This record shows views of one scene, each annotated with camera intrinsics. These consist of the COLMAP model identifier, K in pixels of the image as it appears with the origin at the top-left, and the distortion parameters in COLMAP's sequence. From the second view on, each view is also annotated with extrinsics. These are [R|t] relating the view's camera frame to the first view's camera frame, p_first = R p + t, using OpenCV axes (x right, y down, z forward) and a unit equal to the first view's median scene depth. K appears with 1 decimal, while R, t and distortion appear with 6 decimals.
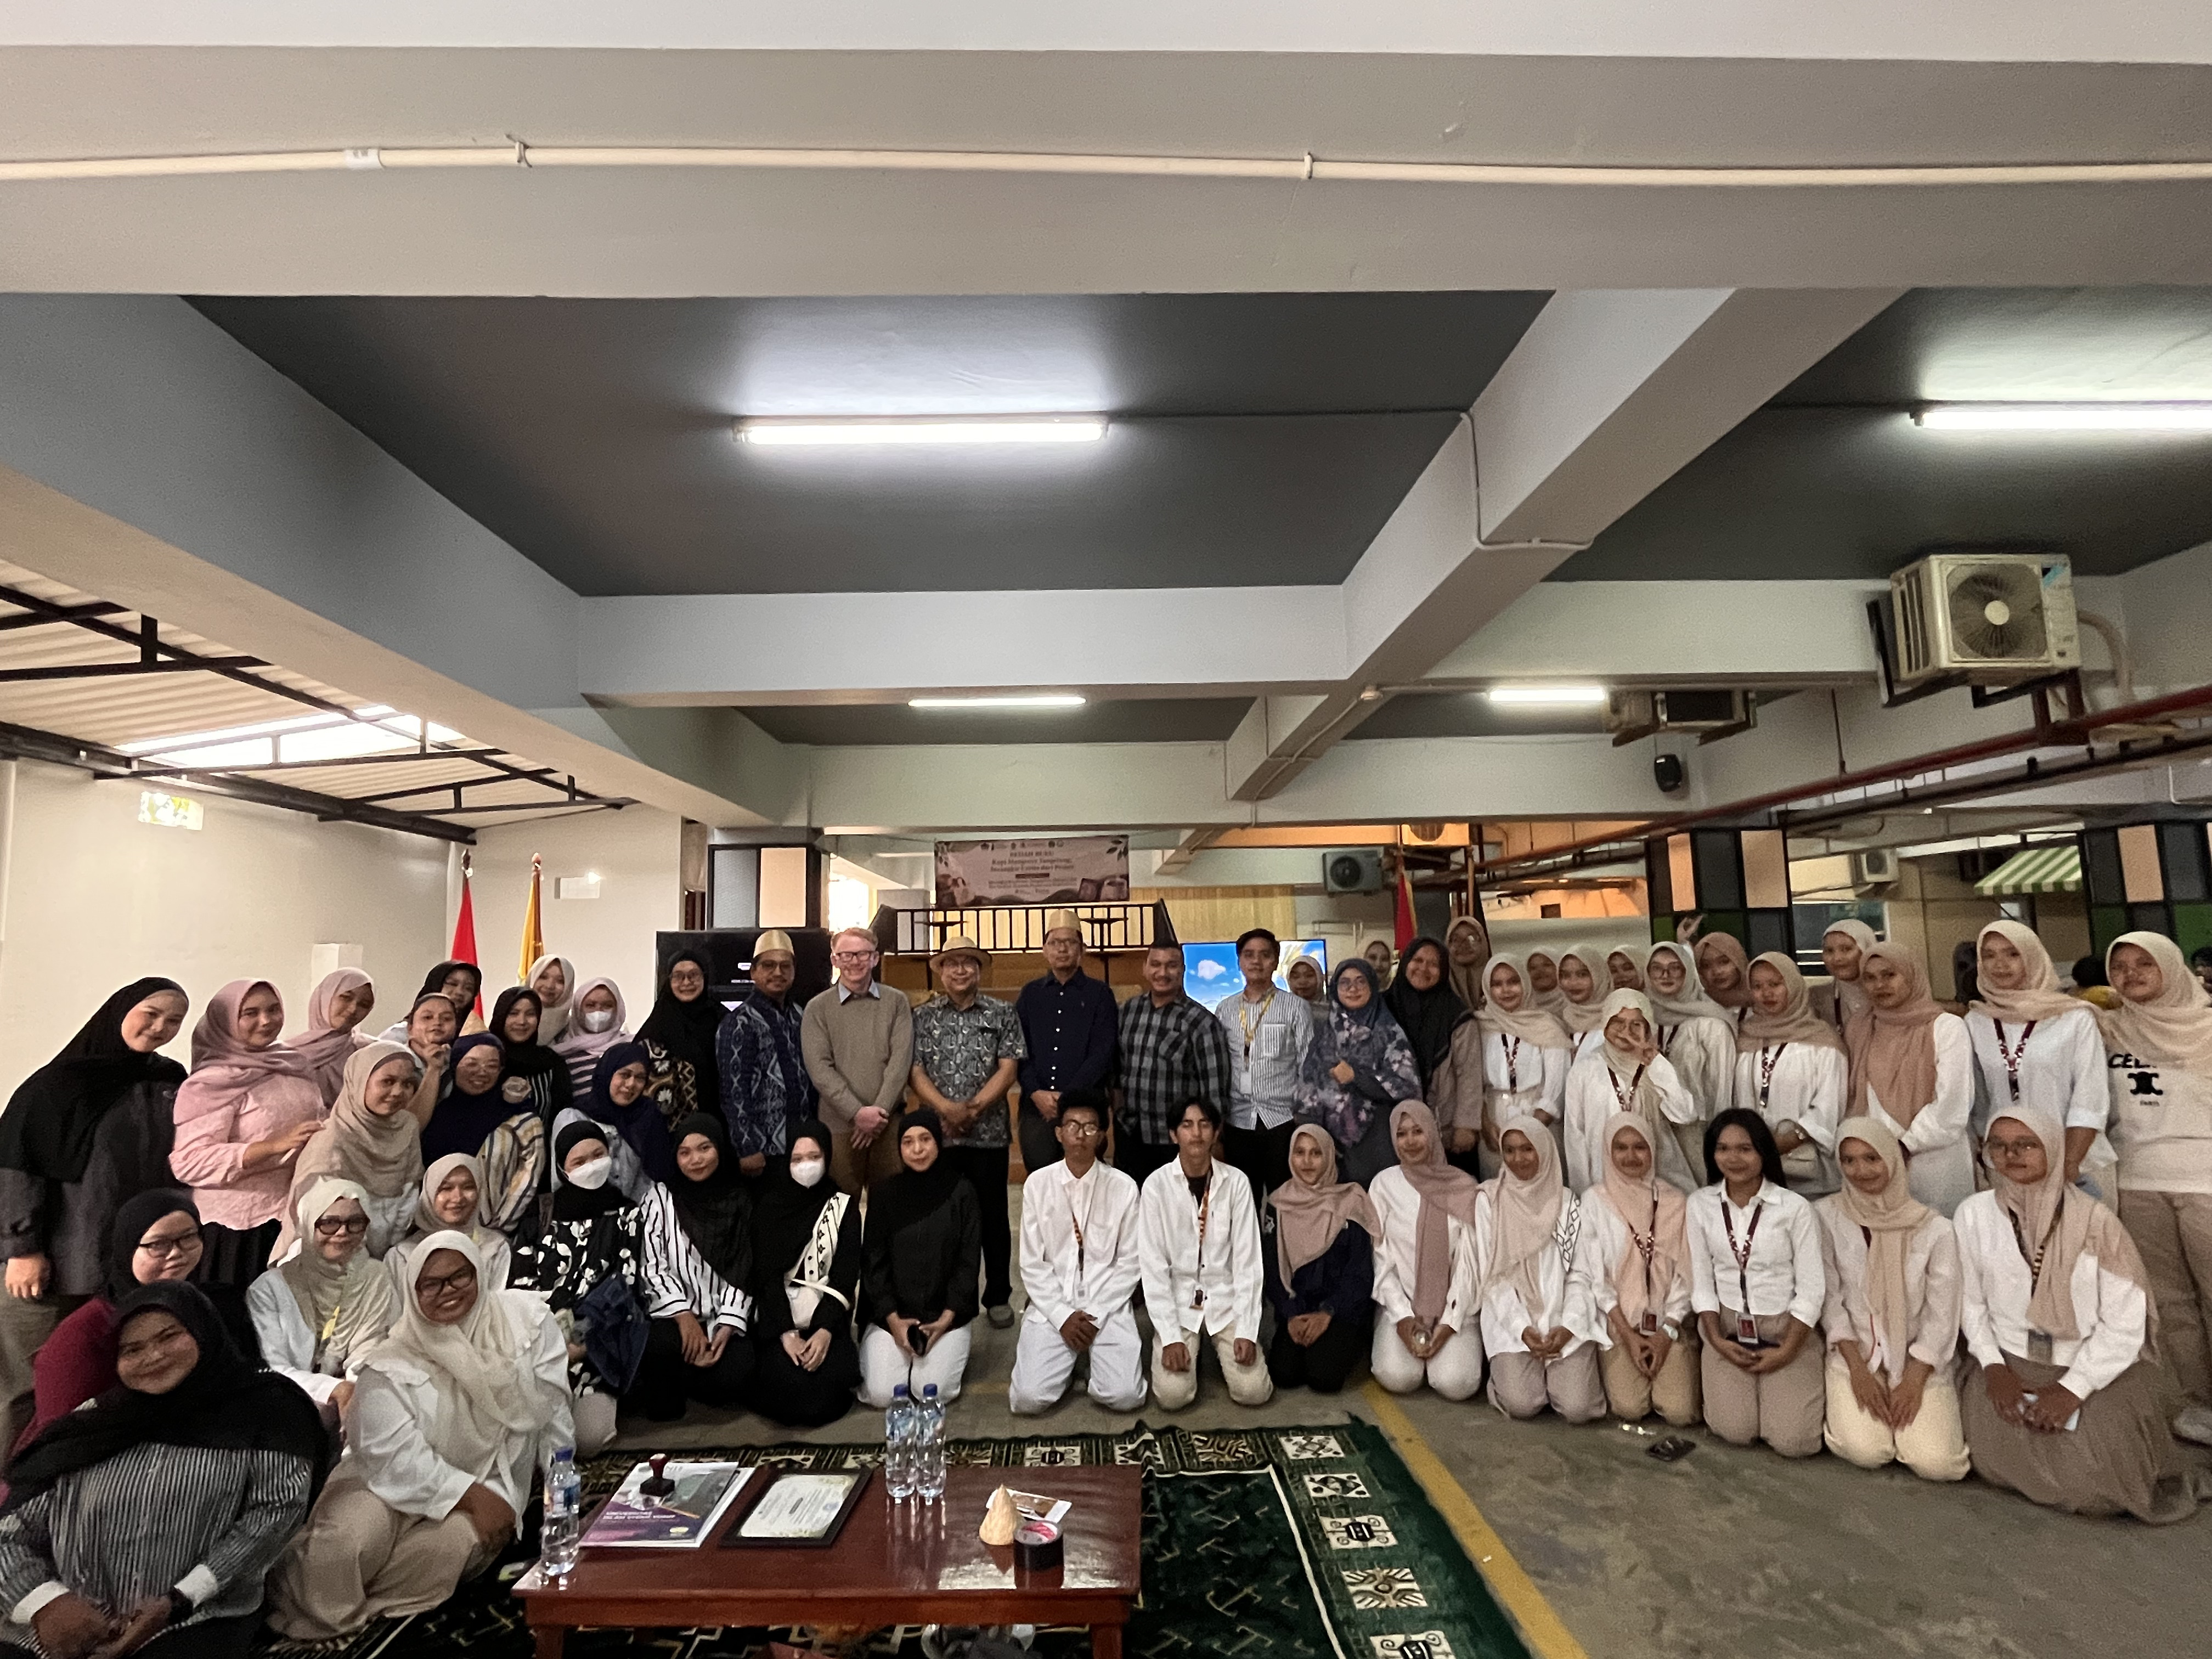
lens RADIAL K [[1146.5, 0, 1106.0], [0, 1146.5, 829.5], [0, 0, 1]] dist [-0.002224, 0.000218]
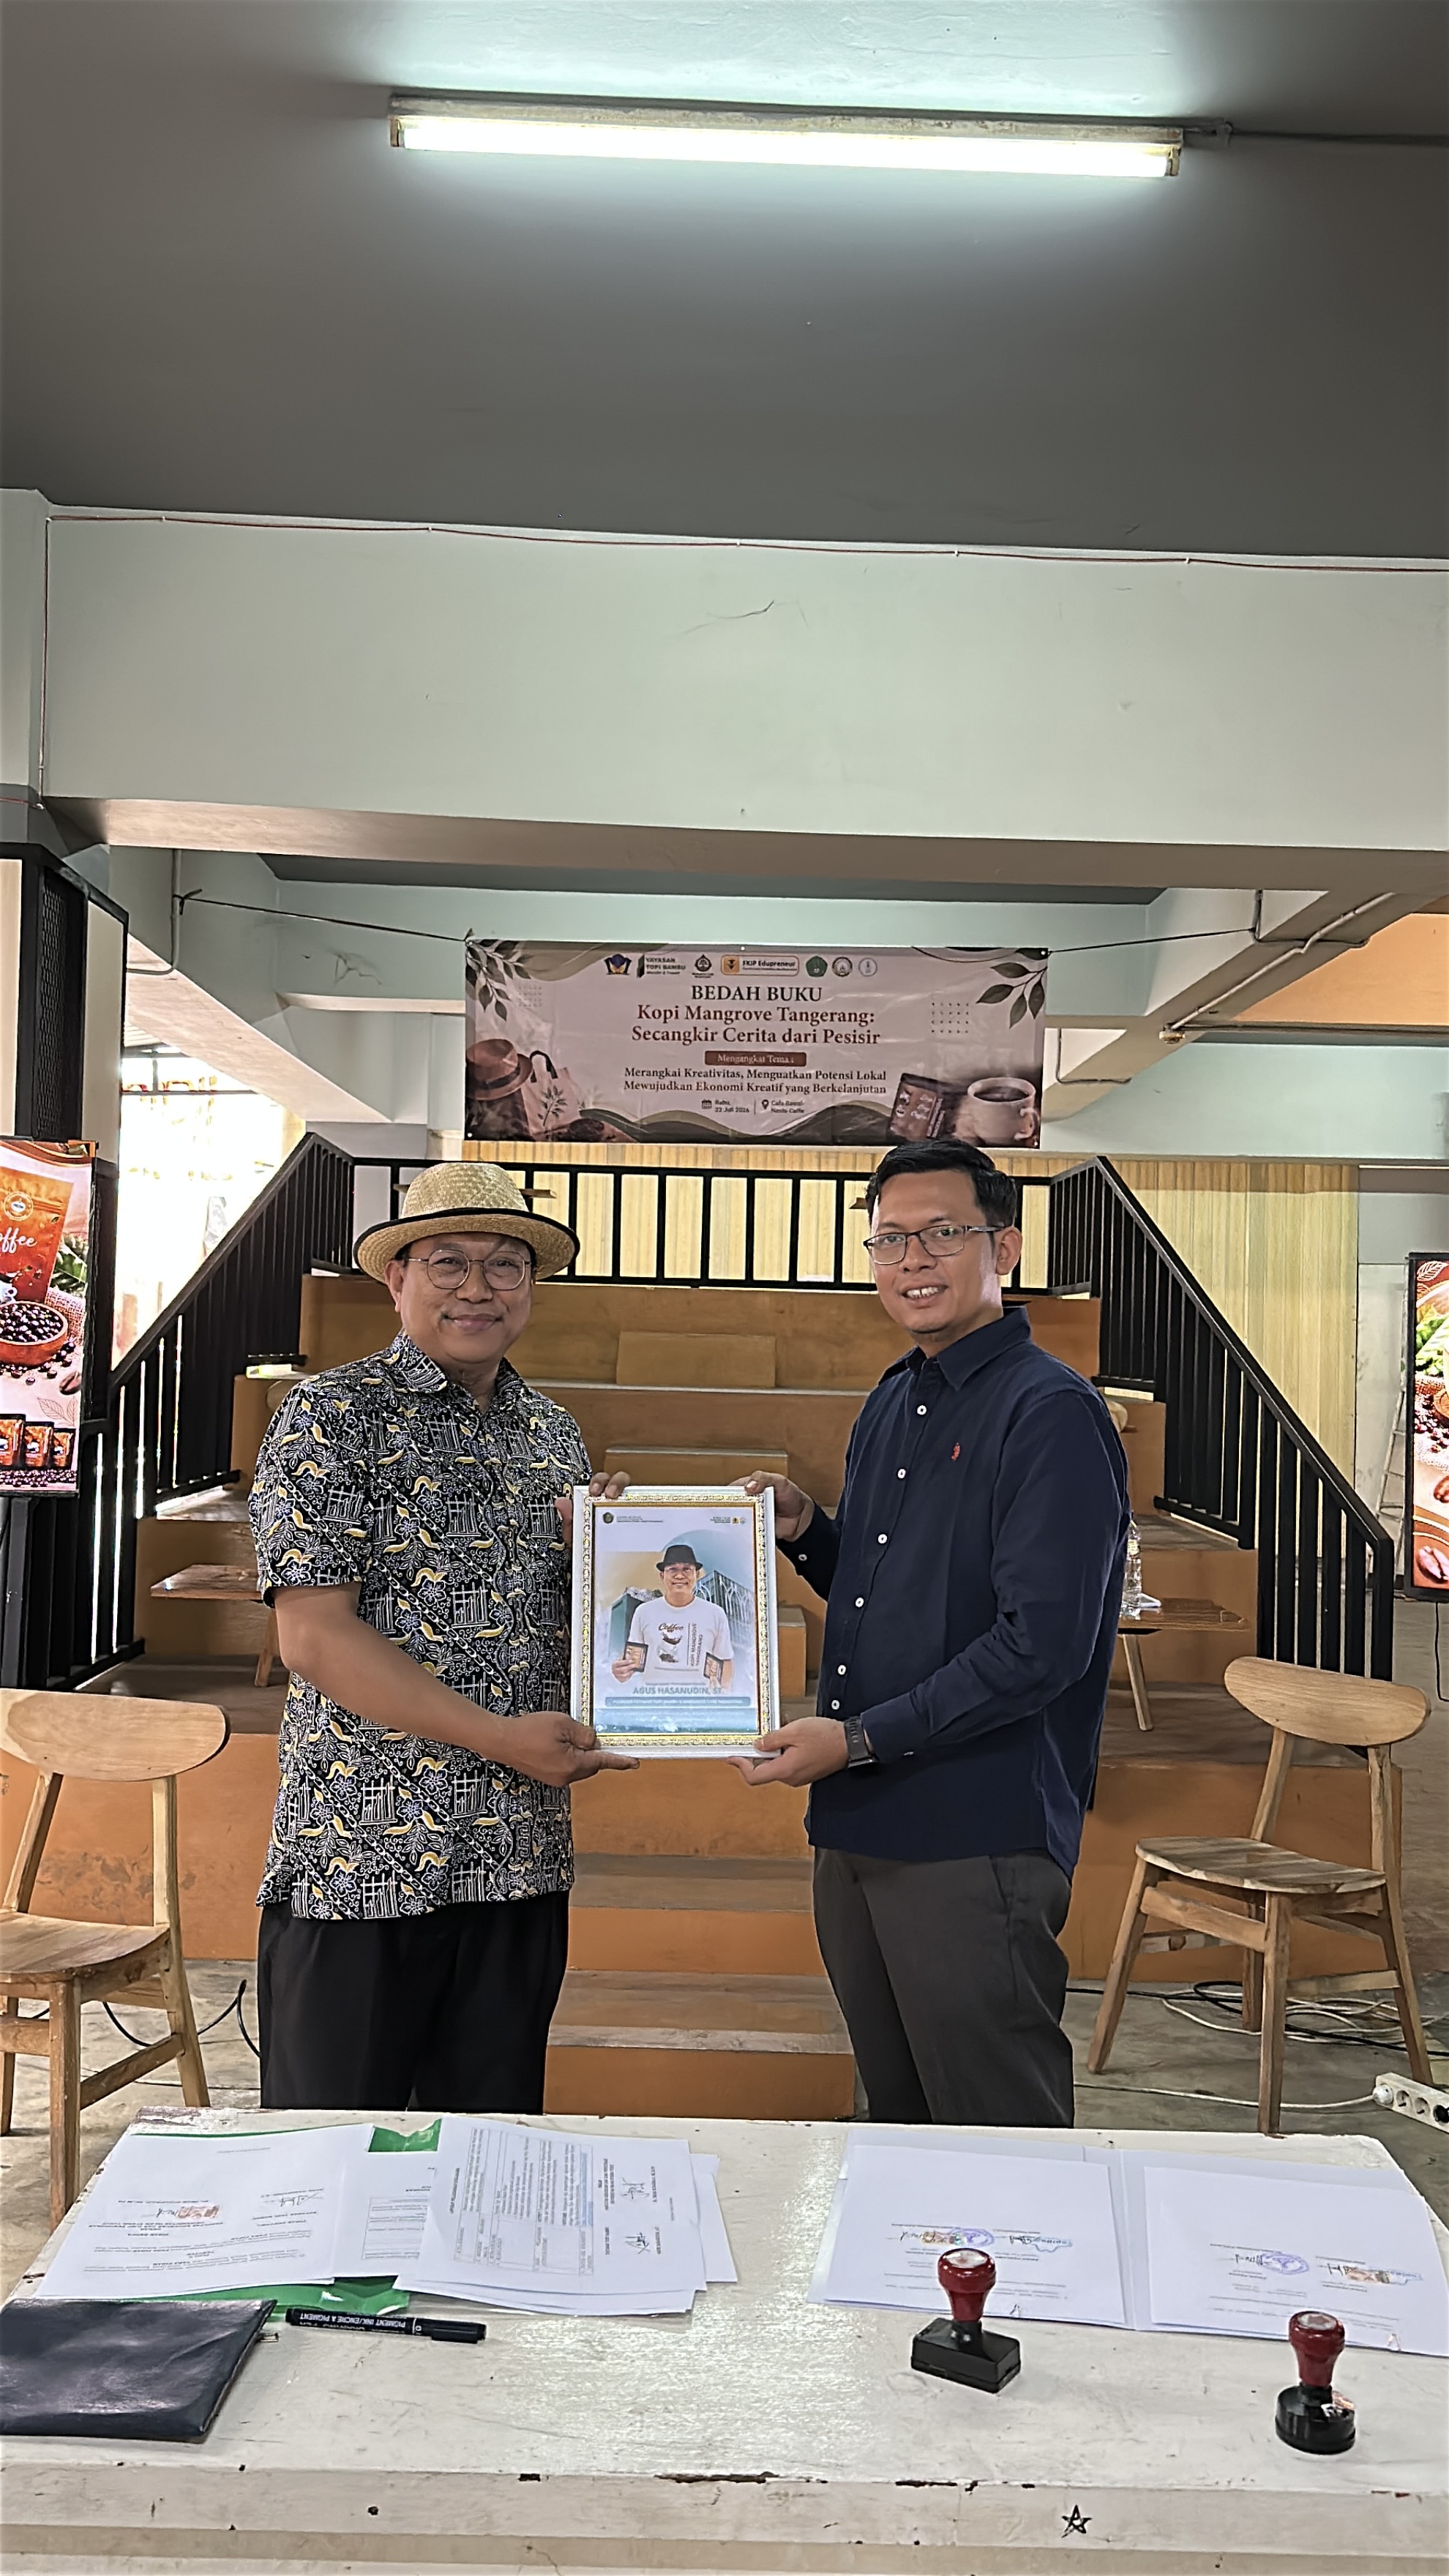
lens RADIAL K [[2218.1, 0, 722.8], [0, 2218.1, 1301.8], [0, 0, 1]] dist [0.142987, -0.282060]
pose [[0.998474, 0.051673, -0.019469, -0.086878], [-0.049520, 0.993919, 0.098348, 0.072196], [0.024432, -0.097234, 0.994962, 0.522962]]
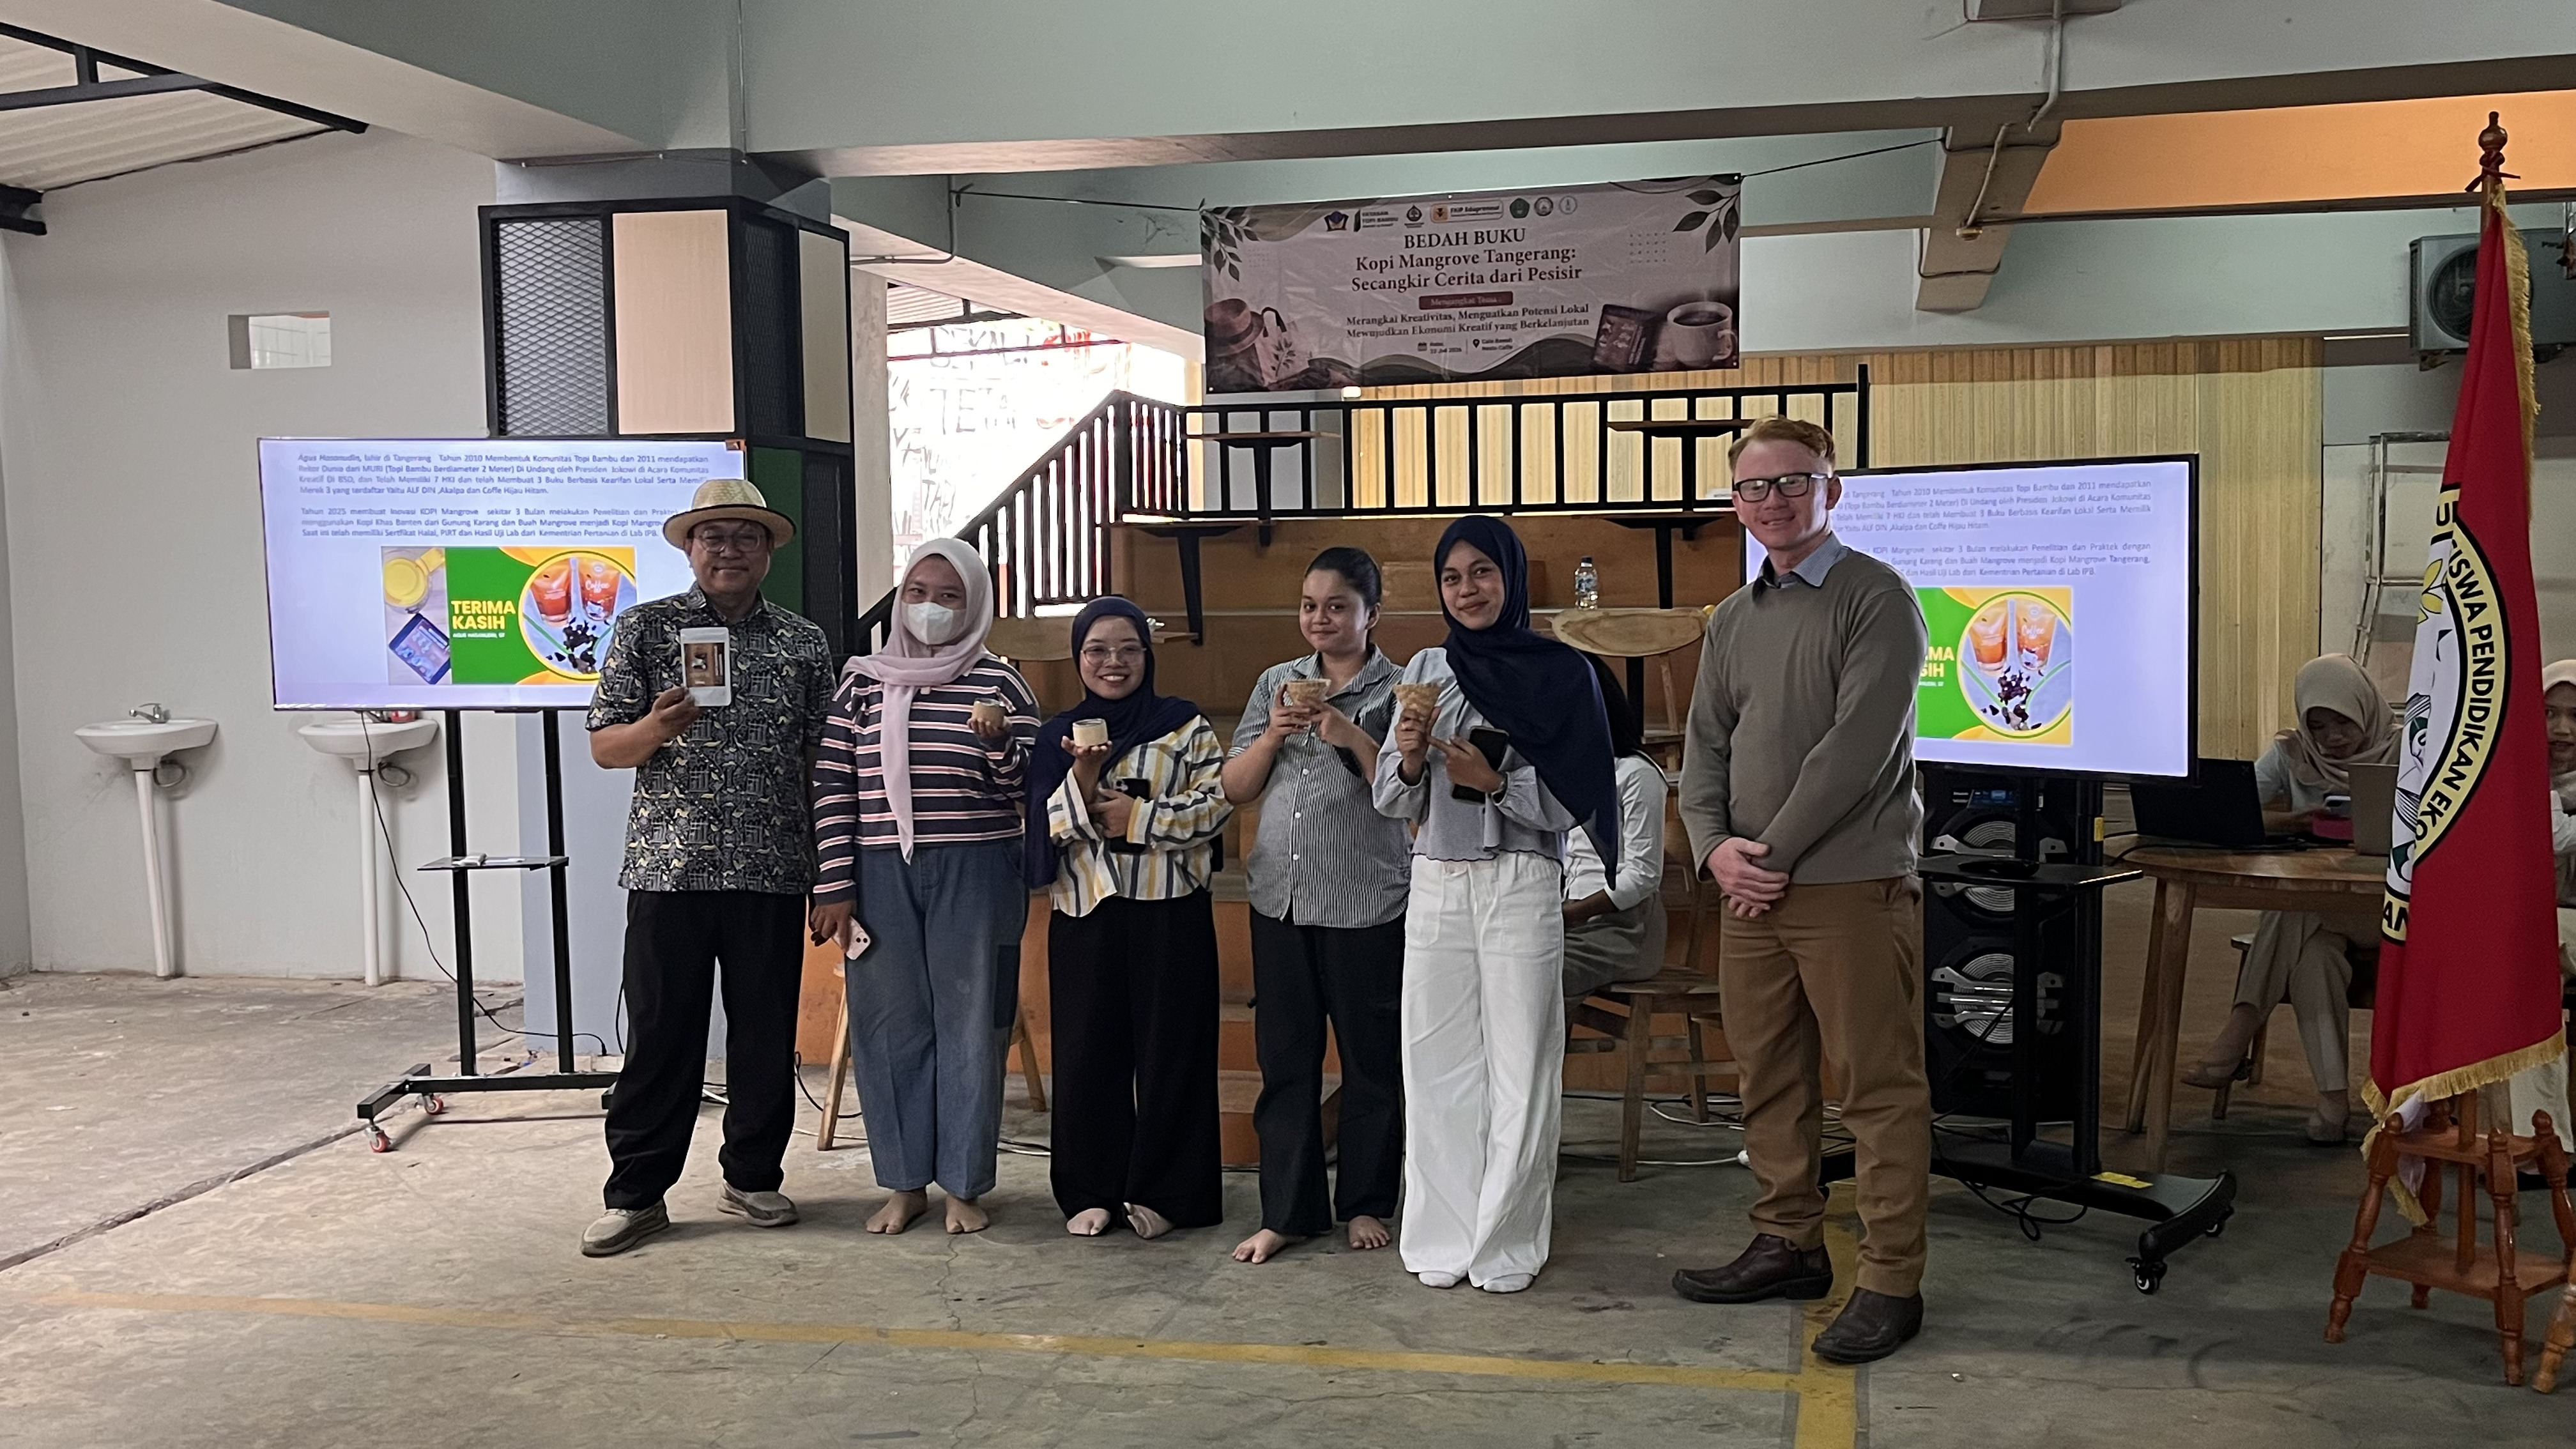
lens RADIAL K [[2515.2, 0, 1288.9], [0, 2515.2, 747.2], [0, 0, 1]] dist [0.107080, -0.228082]
pose [[0.966666, 0.027838, -0.254521, 0.132692], [0.021481, 0.981750, 0.188961, 0.041140], [0.255137, -0.188130, 0.948426, 0.317027]]
